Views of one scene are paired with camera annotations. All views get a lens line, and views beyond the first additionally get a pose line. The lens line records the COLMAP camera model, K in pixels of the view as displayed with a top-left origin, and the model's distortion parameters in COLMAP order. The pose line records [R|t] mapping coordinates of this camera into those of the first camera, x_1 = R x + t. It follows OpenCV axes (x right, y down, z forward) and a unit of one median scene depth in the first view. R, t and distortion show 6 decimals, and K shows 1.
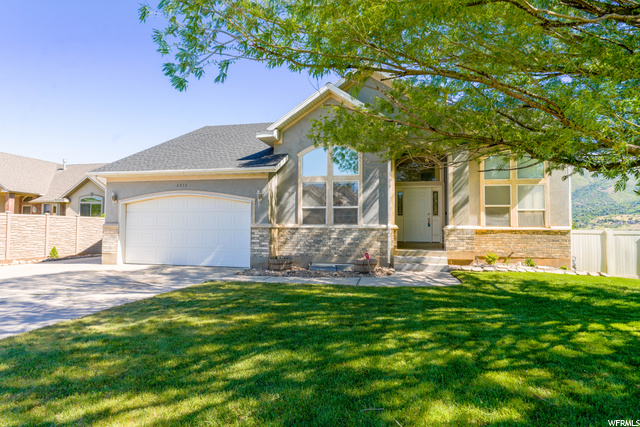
lens RADIAL K [[357.5, 0, 320.0], [0, 357.5, 213.5], [0, 0, 1]] dist [0.004014, 0.000952]
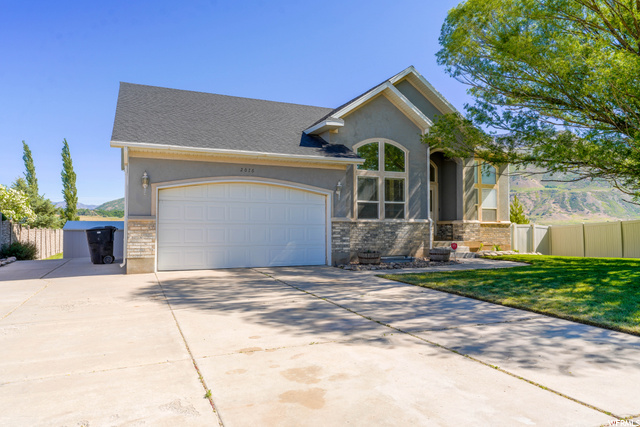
lens RADIAL K [[430.3, 0, 320.0], [0, 430.3, 213.5], [0, 0, 1]] dist [0.000829, -0.000628]
pose [[0.810845, 0.011870, 0.585140, -0.839669], [-0.019768, 0.999779, 0.007113, 0.010115], [-0.584926, -0.017335, 0.810901, 0.102203]]
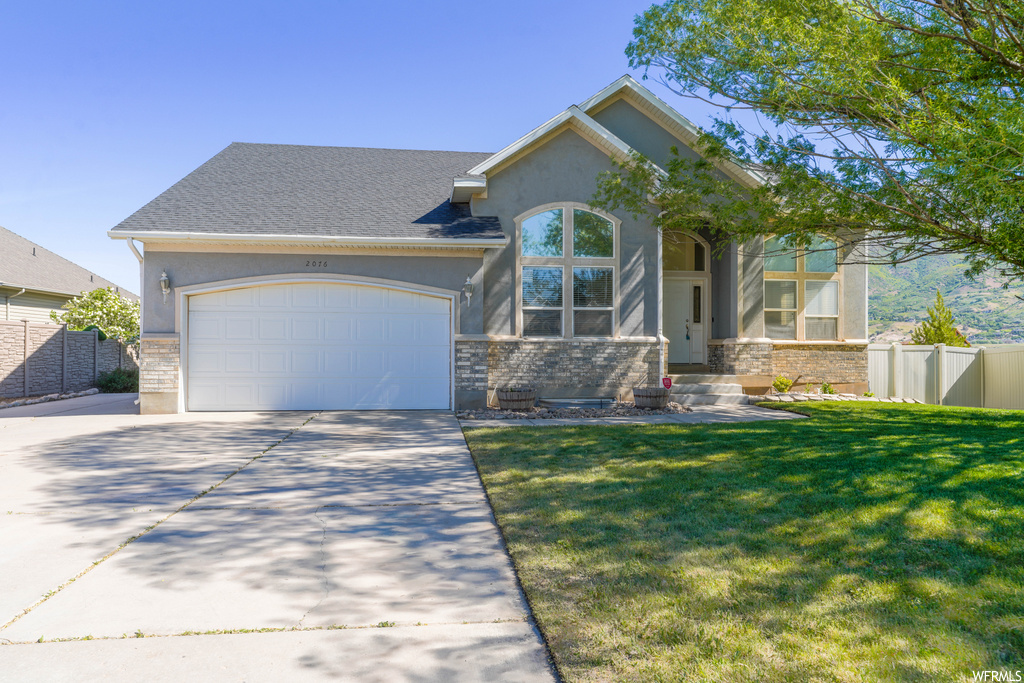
lens RADIAL K [[688.5, 0, 512.0], [0, 688.5, 341.5], [0, 0, 1]] dist [0.000829, -0.000628]
pose [[0.943521, -0.000939, 0.331311, -0.459504], [-0.010583, 0.999400, 0.032971, 0.001566], [-0.331143, -0.034616, 0.942945, -0.092571]]
